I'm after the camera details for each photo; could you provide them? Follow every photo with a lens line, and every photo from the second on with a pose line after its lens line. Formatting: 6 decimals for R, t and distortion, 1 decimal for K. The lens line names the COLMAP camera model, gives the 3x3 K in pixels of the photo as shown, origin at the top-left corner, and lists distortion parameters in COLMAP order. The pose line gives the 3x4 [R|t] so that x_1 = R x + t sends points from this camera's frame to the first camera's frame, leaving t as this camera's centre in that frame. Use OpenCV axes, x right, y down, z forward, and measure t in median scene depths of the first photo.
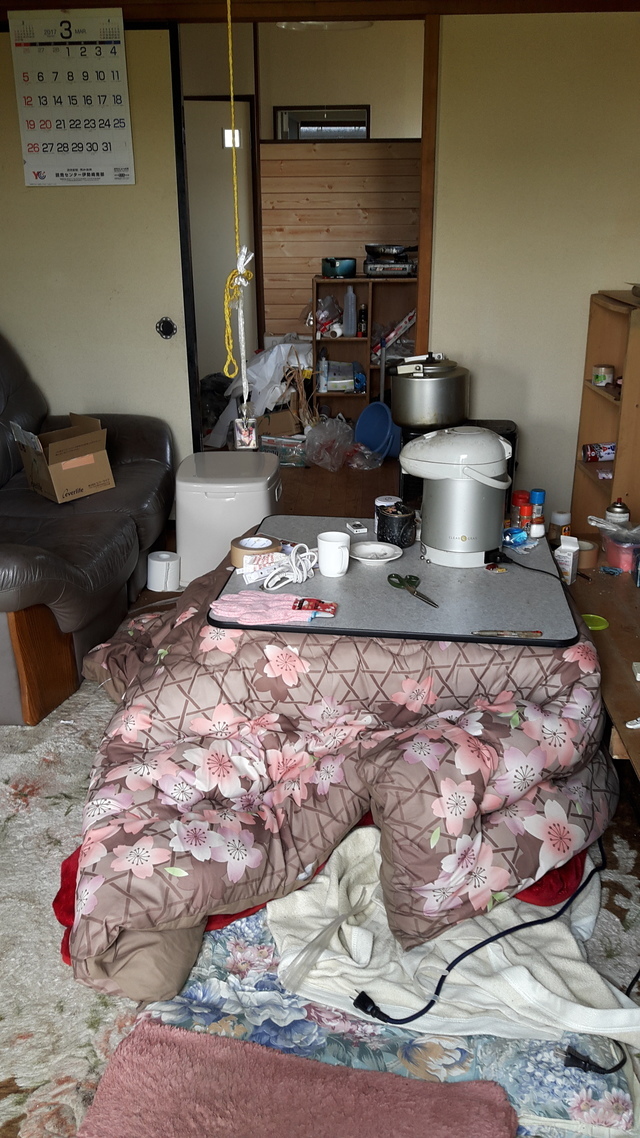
lens RADIAL K [[971.9, 0, 319.5], [0, 971.9, 568.4], [0, 0, 1]] dist [-0.000278, -0.012127]
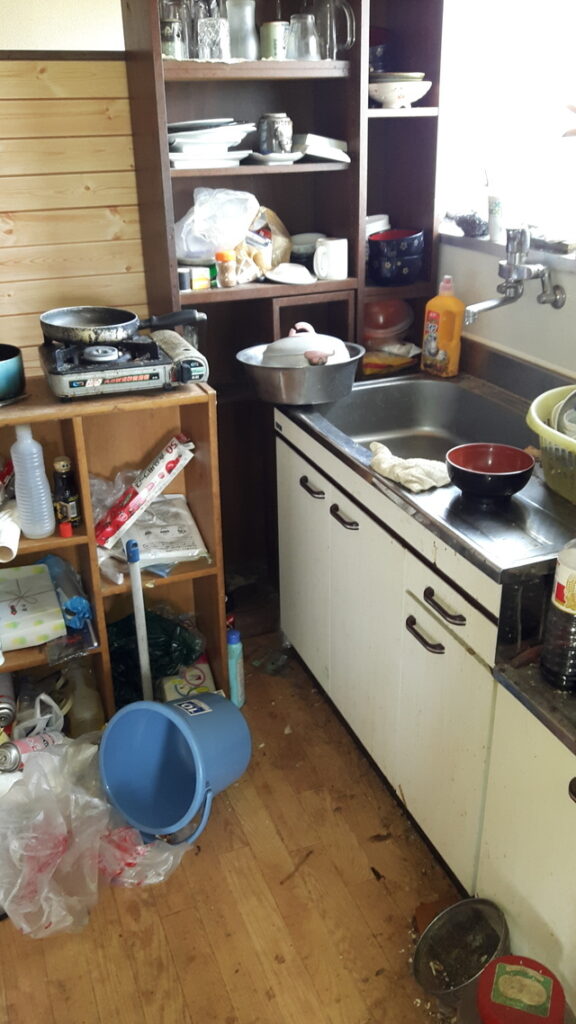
lens RADIAL K [[874.5, 0, 288.9], [0, 874.5, 519.4], [0, 0, 1]] dist [-0.000278, -0.012127]
pose [[0.908507, -0.184942, 0.374715, -0.012156], [0.154458, 0.981845, 0.110106, -0.271799], [-0.388275, -0.042154, 0.920579, 0.609778]]
